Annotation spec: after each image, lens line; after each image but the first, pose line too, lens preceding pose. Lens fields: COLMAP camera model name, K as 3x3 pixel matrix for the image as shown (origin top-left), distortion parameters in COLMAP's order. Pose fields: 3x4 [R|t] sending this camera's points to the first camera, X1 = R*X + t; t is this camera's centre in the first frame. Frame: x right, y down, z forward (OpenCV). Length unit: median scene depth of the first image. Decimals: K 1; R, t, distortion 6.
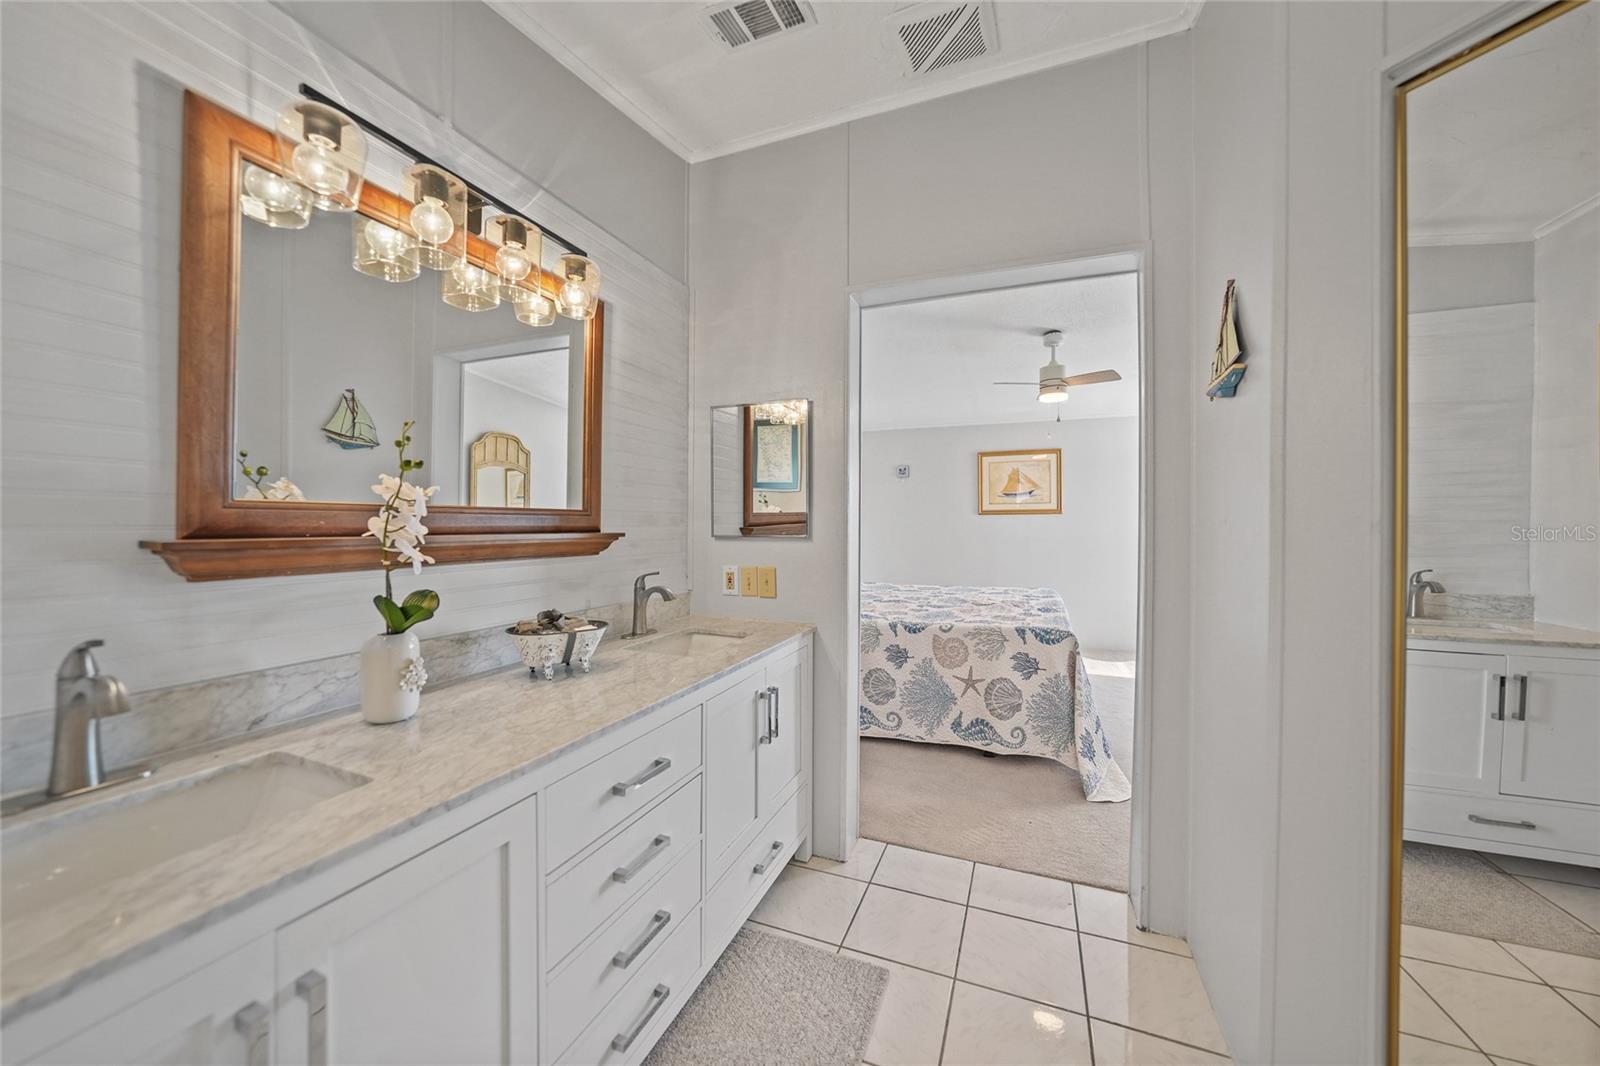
lens RADIAL K [[561.2, 0, 800.4], [0, 561.2, 523.5], [0, 0, 1]] dist [-0.027715, 0.005583]
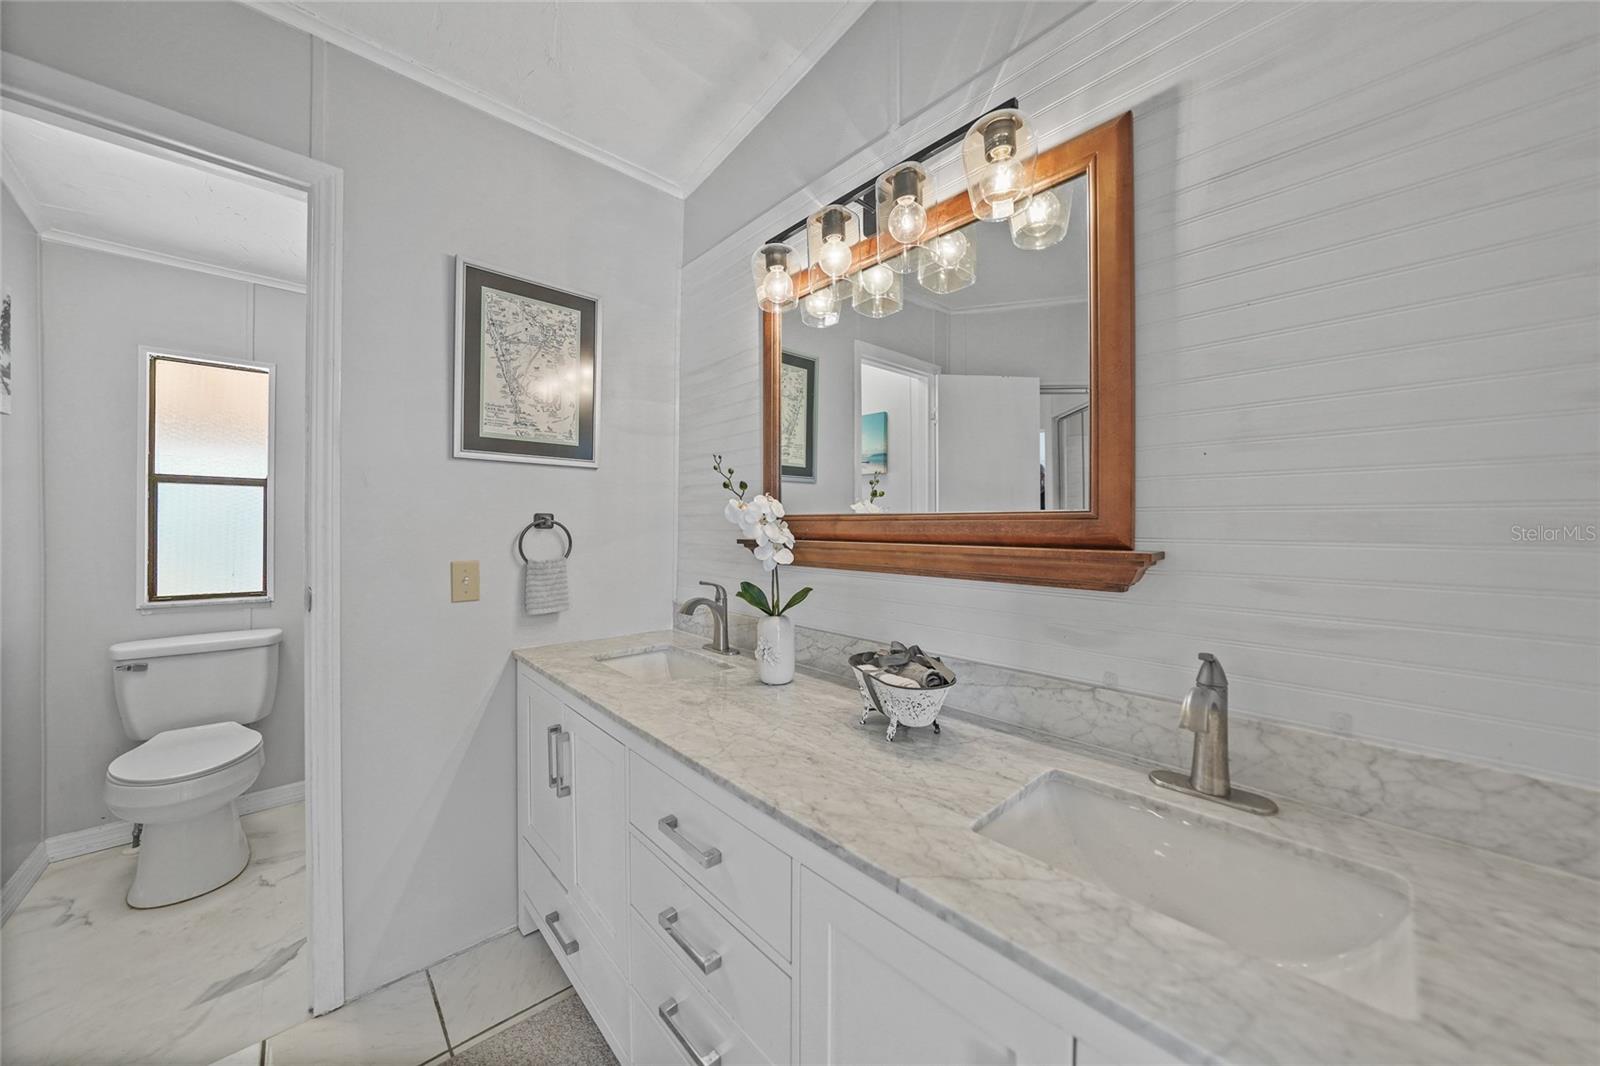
lens RADIAL K [[561.2, 0, 805.9], [0, 561.2, 530.1], [0, 0, 1]] dist [-0.027715, 0.005583]
pose [[-0.432873, -0.001456, -0.901454, 0.389161], [-0.005819, 0.999982, 0.001179, -0.004270], [0.901436, 0.005756, -0.432873, 1.532286]]
